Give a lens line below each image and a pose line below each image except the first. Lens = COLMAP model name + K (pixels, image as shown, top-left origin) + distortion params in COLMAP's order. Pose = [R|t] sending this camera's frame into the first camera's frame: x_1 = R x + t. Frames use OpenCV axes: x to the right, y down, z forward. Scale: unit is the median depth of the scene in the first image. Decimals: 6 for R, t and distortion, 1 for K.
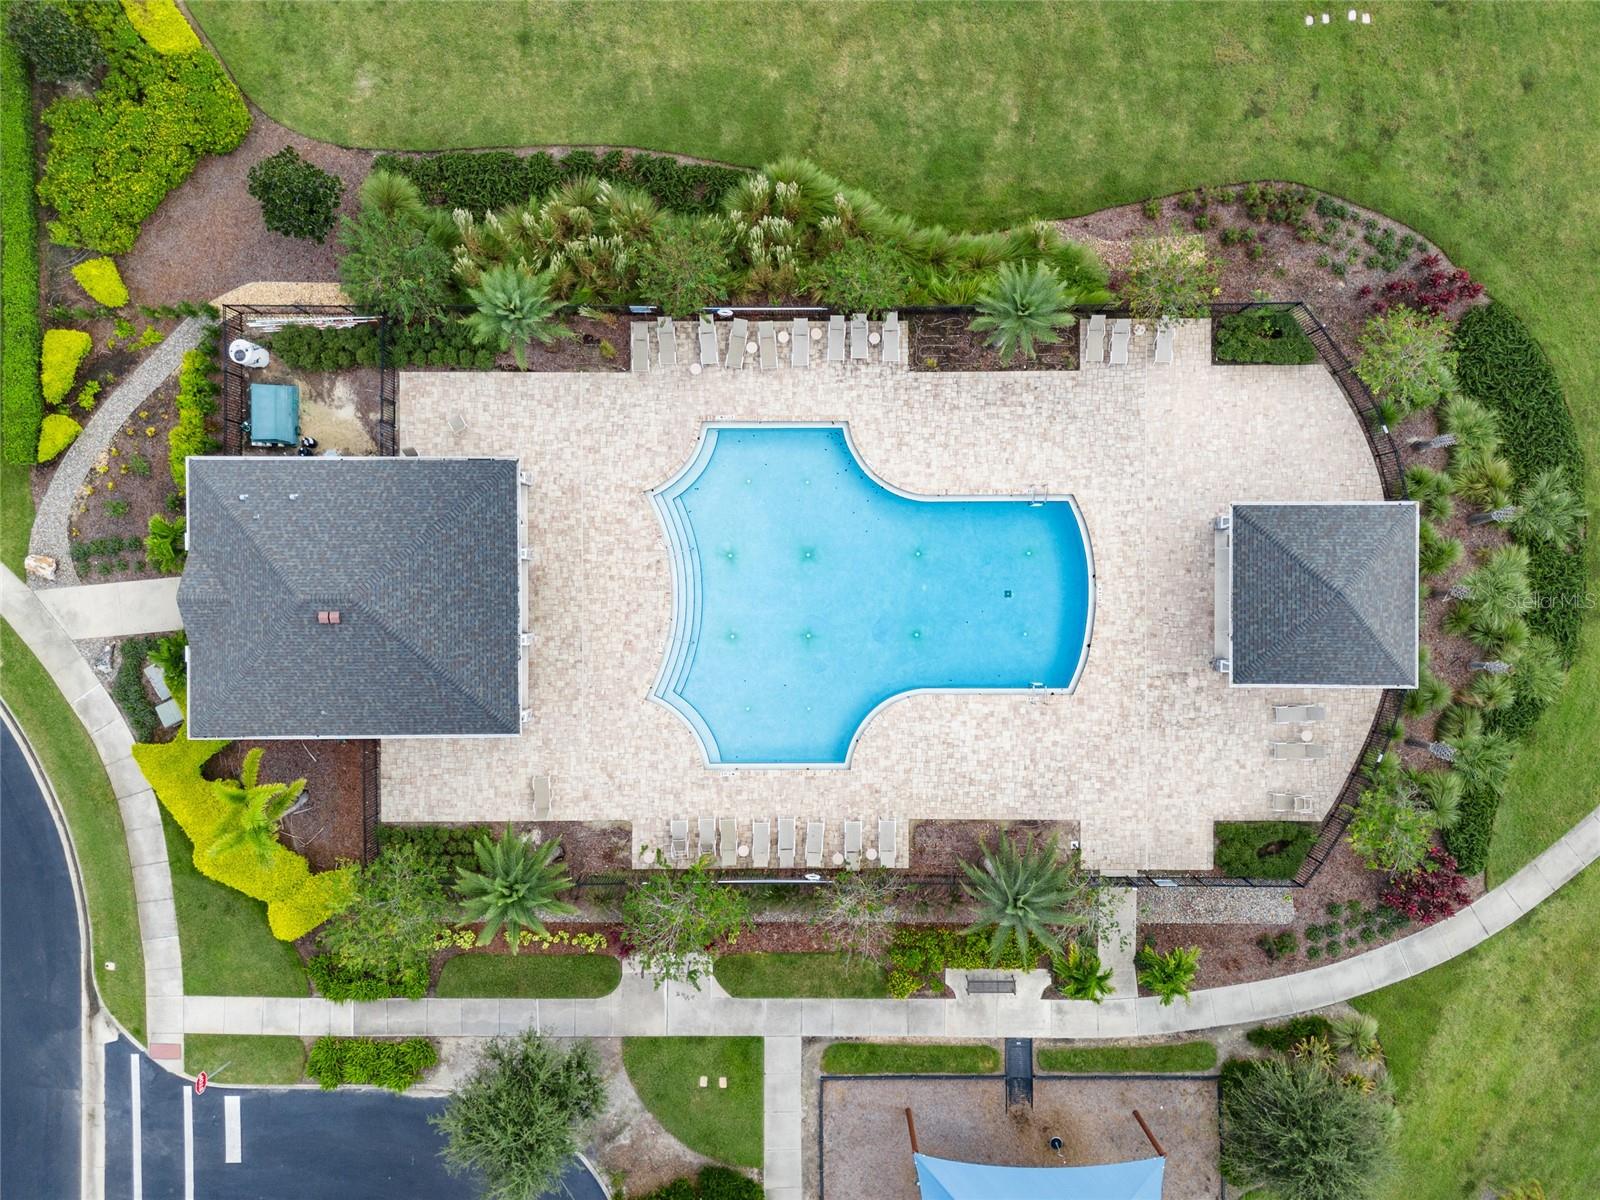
lens RADIAL K [[1167.4, 0, 800.0], [0, 1167.4, 600.0], [0, 0, 1]] dist [0.068845, -0.060959]
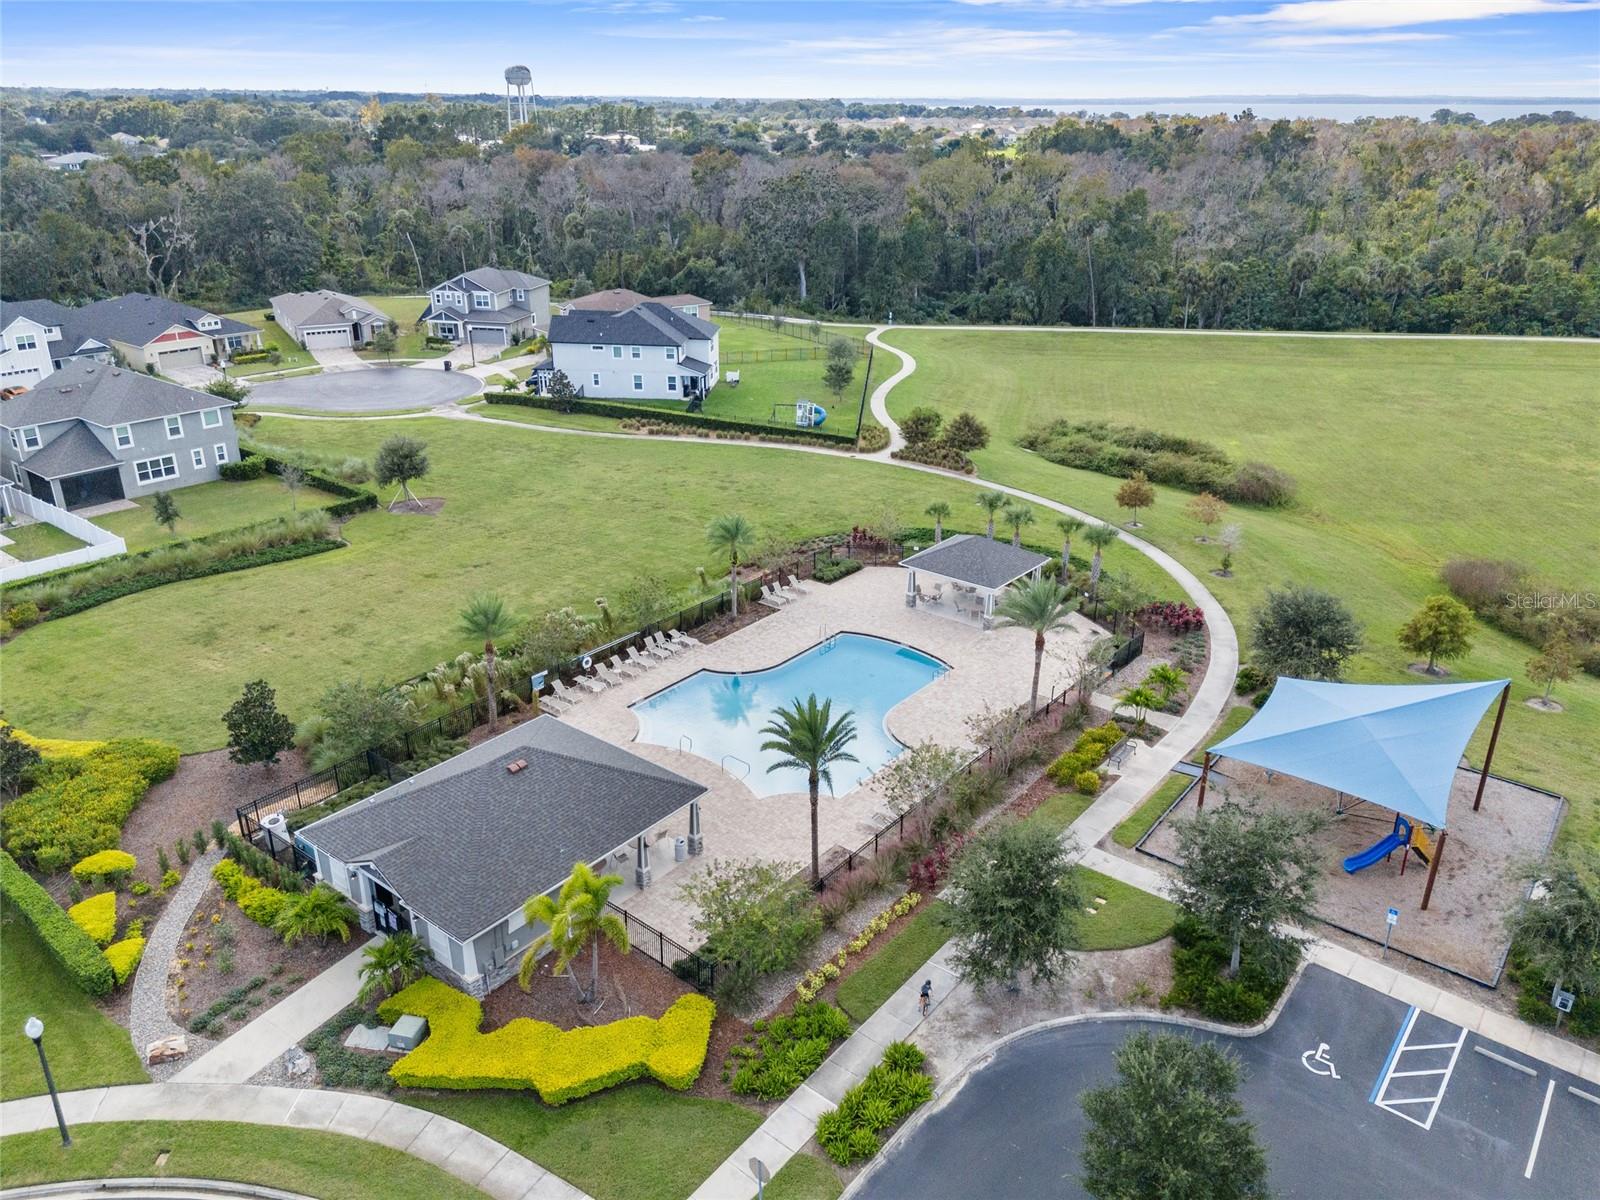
lens RADIAL K [[1167.4, 0, 800.0], [0, 1167.4, 600.0], [0, 0, 1]] dist [0.068845, -0.060959]
pose [[0.629618, -0.295817, 0.718383, -0.843254], [0.776857, 0.250053, -0.577899, 0.704555], [-0.008682, 0.921936, 0.387246, 0.370918]]
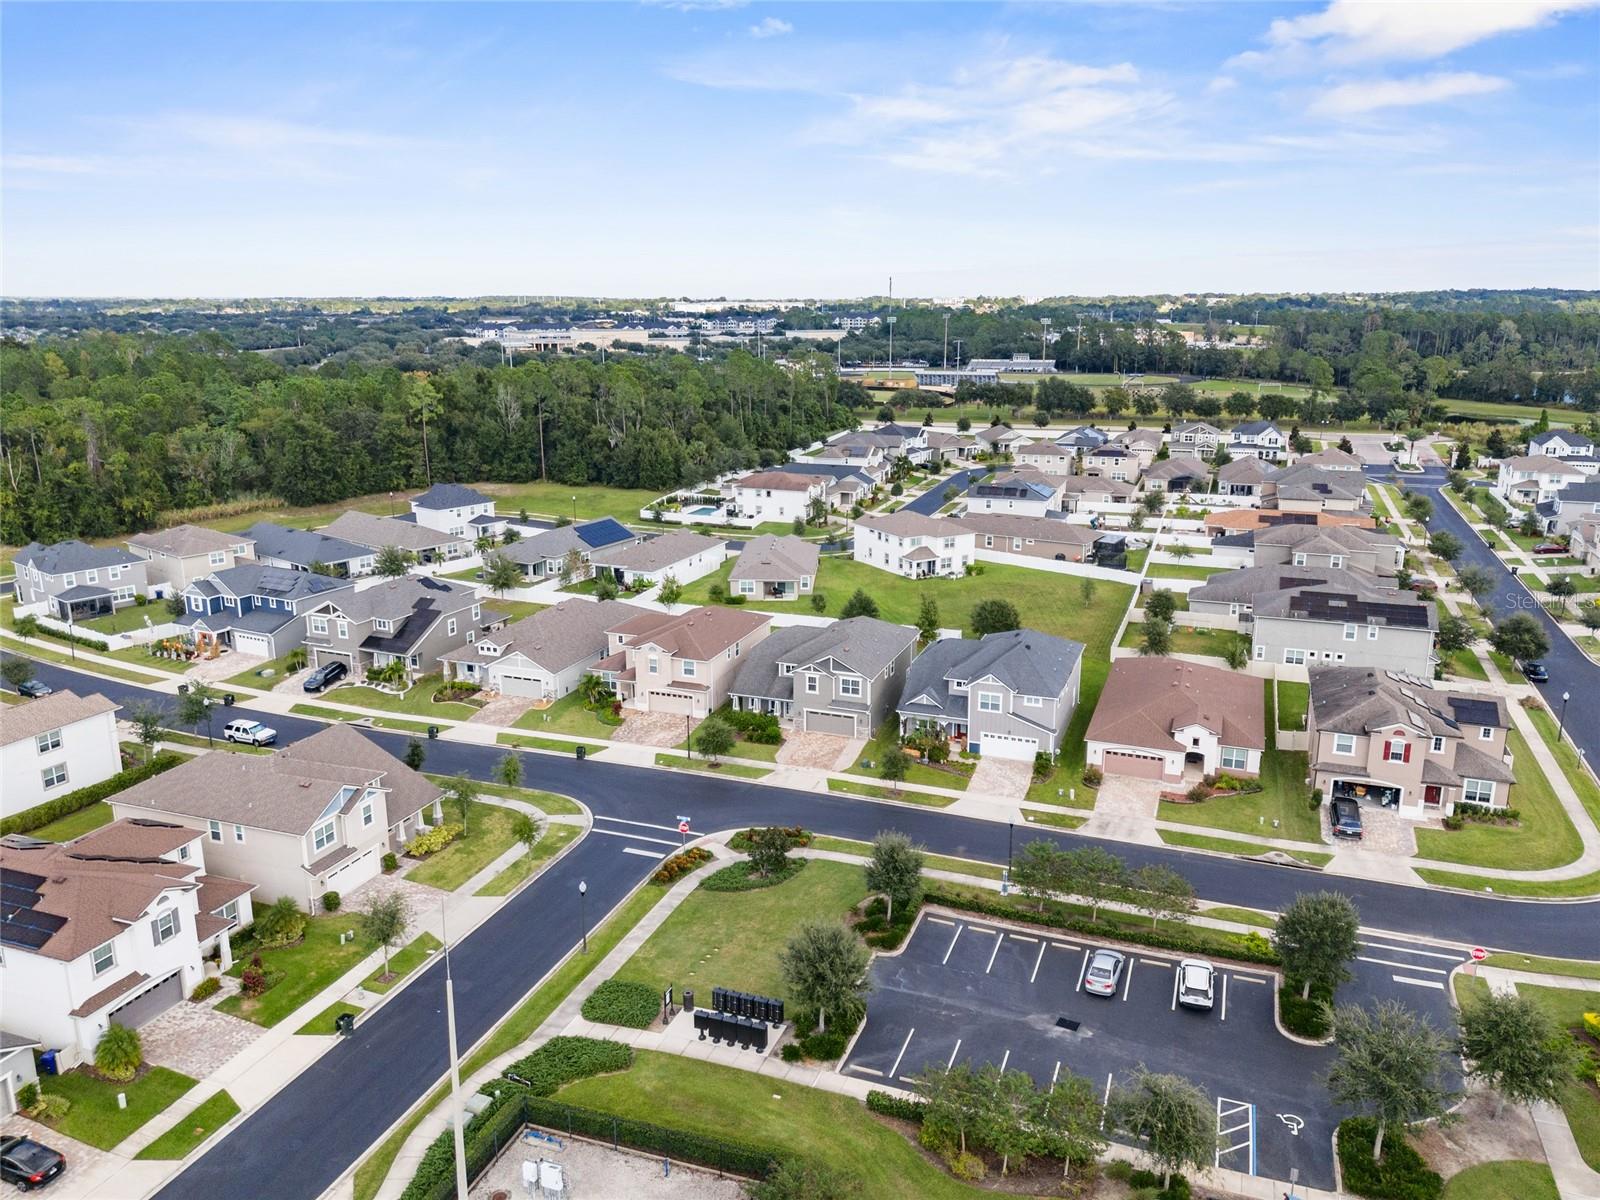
lens RADIAL K [[1167.3, 0, 800.0], [0, 1167.3, 600.0], [0, 0, 1]] dist [0.128586, -0.172032]
pose [[-0.354515, 0.239054, -0.903976, 1.025298], [-0.935031, -0.084511, 0.344346, 0.685174], [0.005921, 0.967322, 0.253483, 0.147726]]
